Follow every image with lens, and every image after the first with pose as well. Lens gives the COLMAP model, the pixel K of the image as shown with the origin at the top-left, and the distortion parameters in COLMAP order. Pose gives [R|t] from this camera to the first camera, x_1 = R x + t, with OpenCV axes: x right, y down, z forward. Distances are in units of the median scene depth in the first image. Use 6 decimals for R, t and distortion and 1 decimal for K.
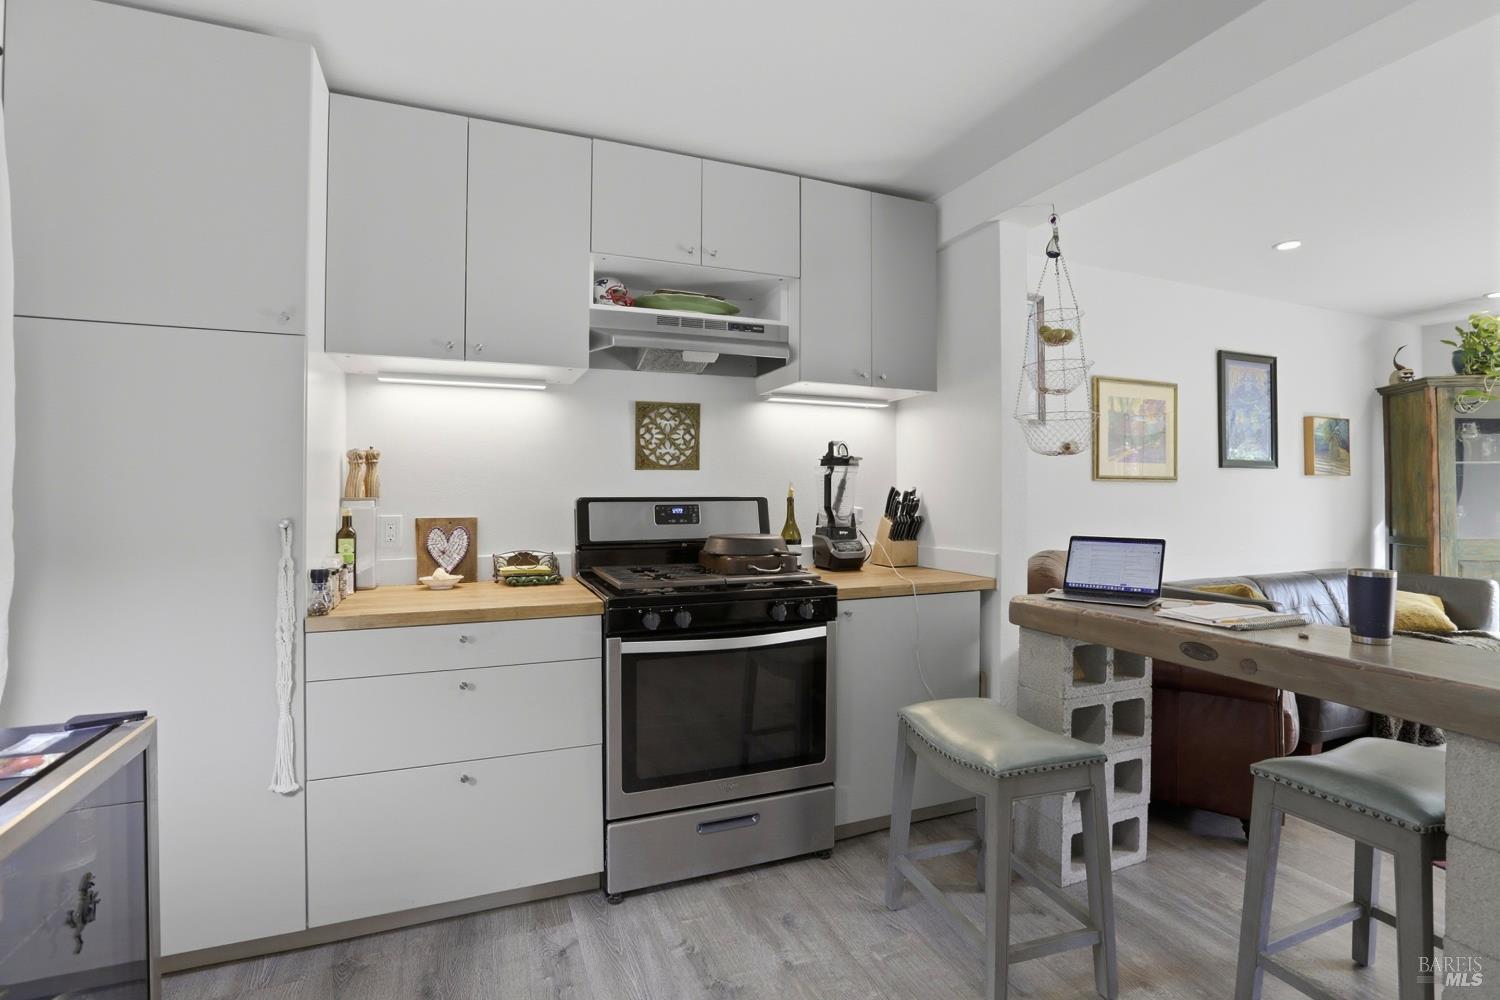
lens RADIAL K [[706.1, 0, 743.9], [0, 706.1, 488.1], [0, 0, 1]] dist [-0.057789, 0.023687]
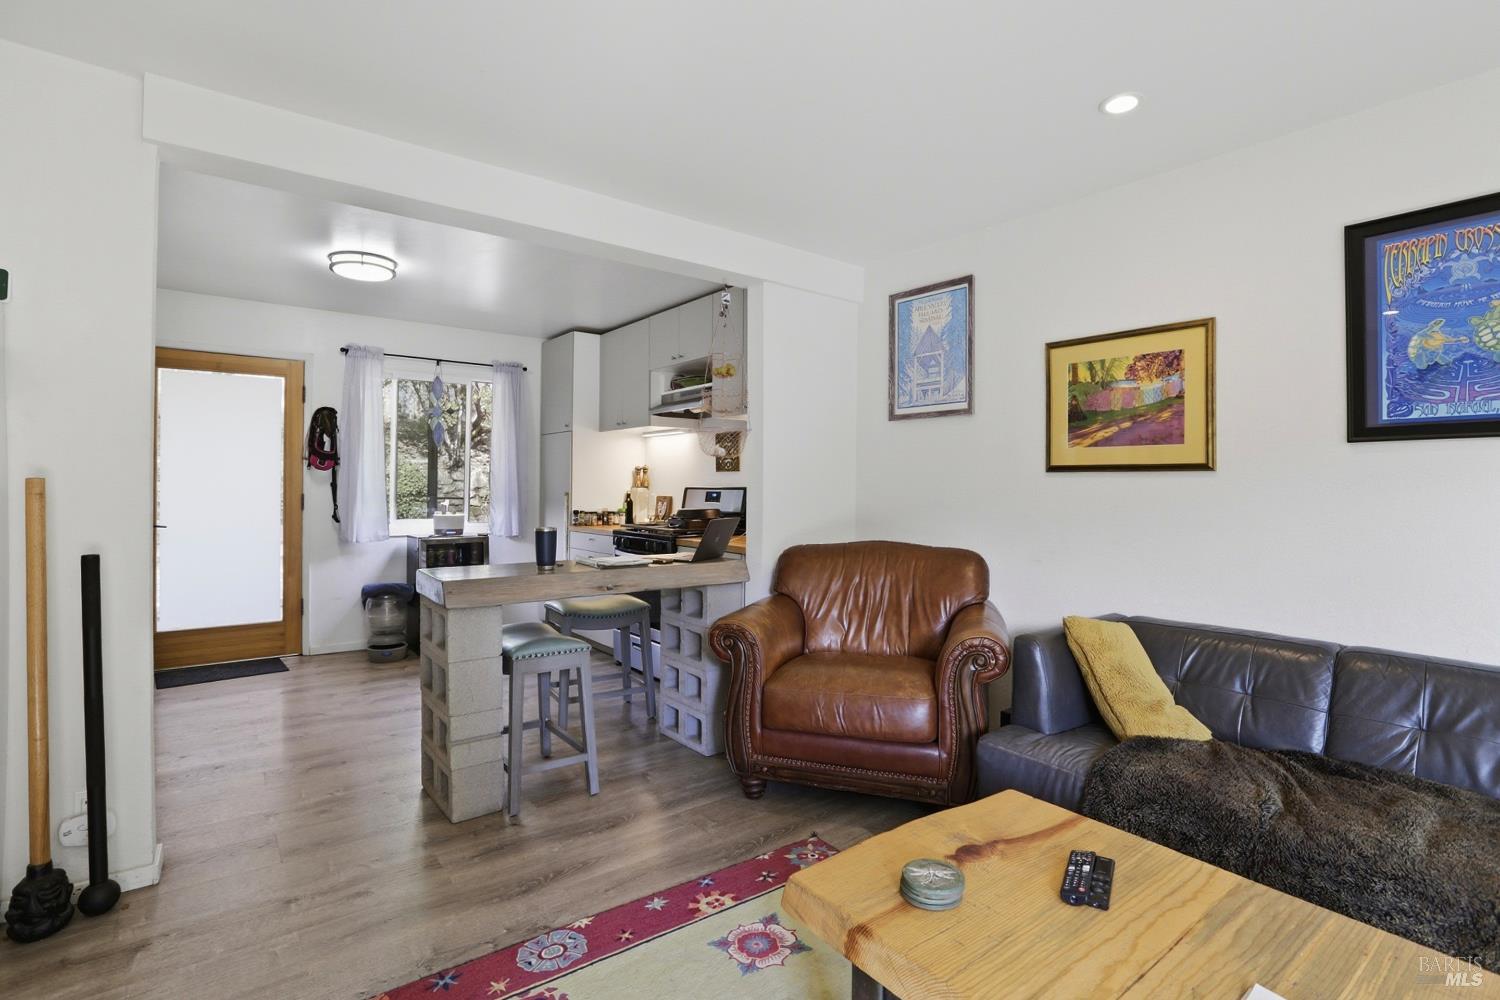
lens RADIAL K [[706.1, 0, 743.9], [0, 706.1, 488.1], [0, 0, 1]] dist [-0.057789, 0.023687]
pose [[0.270299, 0.007533, -0.962747, 1.877441], [0.002084, 0.999962, 0.008409, 0.001185], [0.962774, -0.004279, 0.270273, 0.682769]]
